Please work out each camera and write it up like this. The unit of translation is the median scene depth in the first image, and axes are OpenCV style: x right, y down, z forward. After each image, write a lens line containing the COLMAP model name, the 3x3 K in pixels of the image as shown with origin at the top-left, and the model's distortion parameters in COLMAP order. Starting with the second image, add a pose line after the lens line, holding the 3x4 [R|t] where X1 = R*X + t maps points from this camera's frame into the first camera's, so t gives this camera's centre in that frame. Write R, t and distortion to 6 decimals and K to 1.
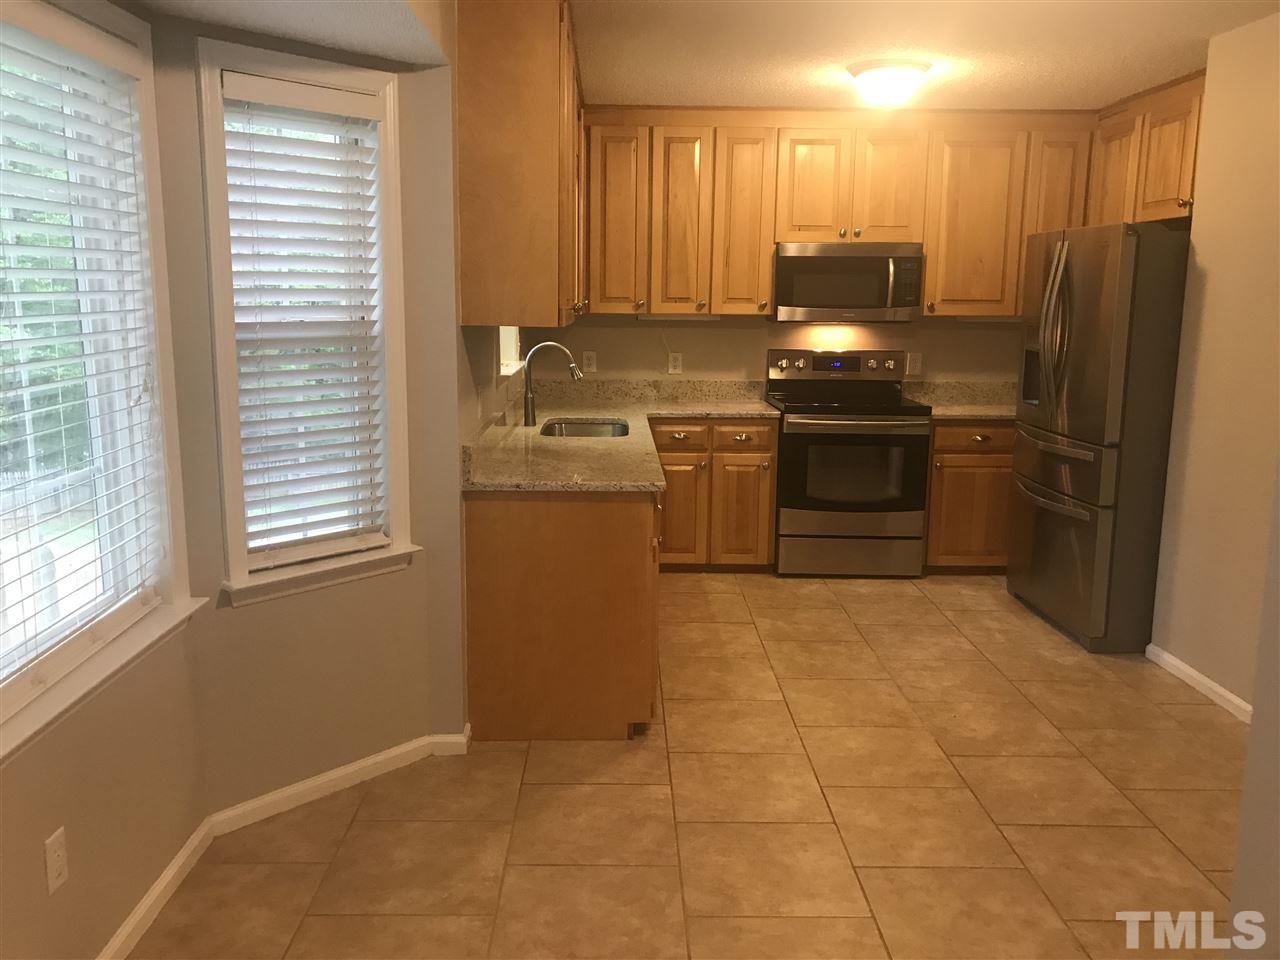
lens RADIAL K [[1058.0, 0, 637.3], [0, 1058.0, 482.3], [0, 0, 1]] dist [0.040024, -0.061429]
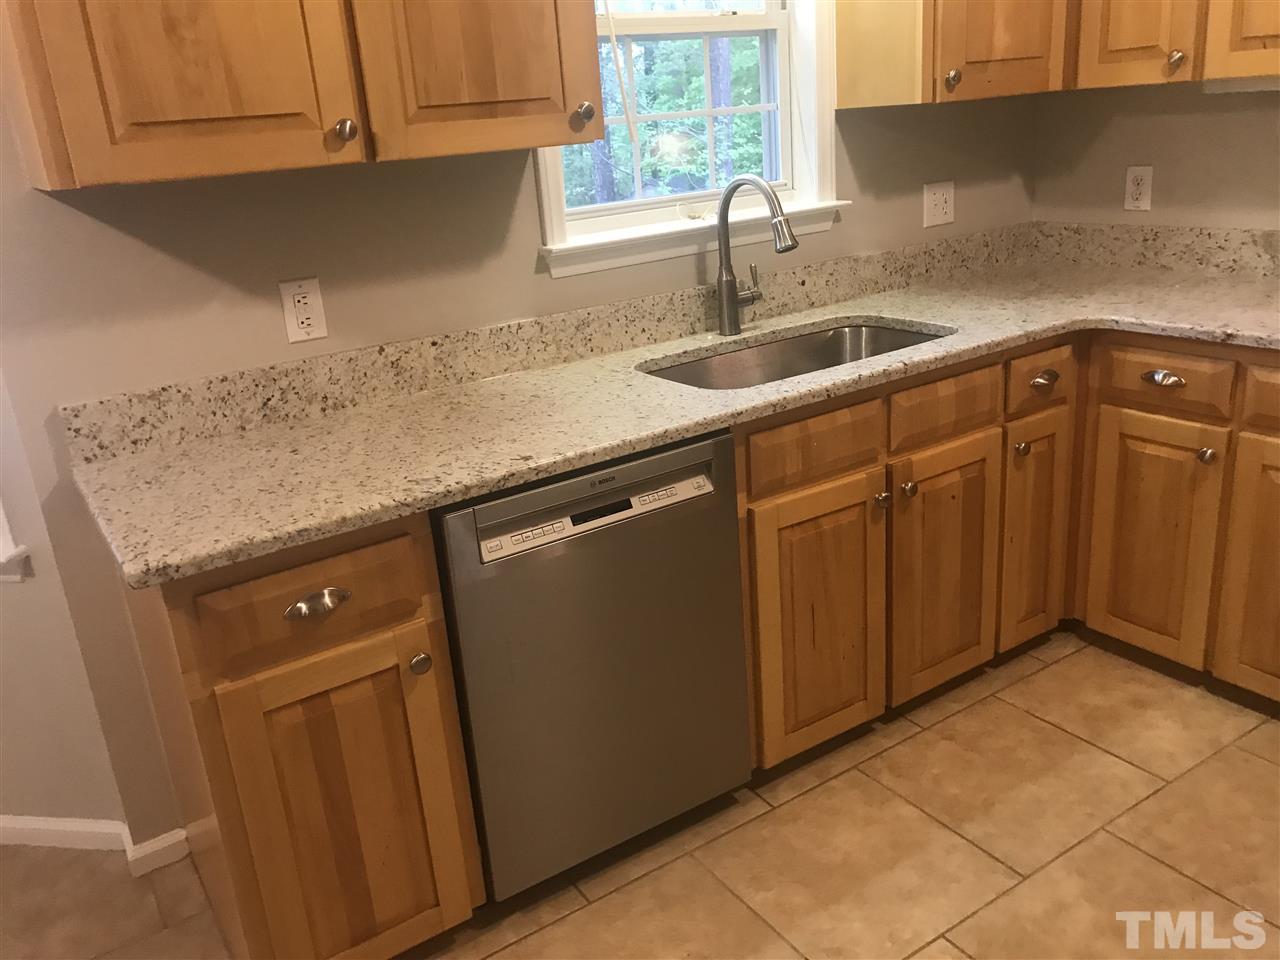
lens RADIAL K [[1058.0, 0, 637.3], [0, 1058.0, 478.9], [0, 0, 1]] dist [0.040024, -0.061429]
pose [[0.514374, 0.229053, -0.826411, 0.299215], [-0.053317, 0.970347, 0.235762, -0.095193], [0.855907, -0.077208, 0.511333, 0.589960]]
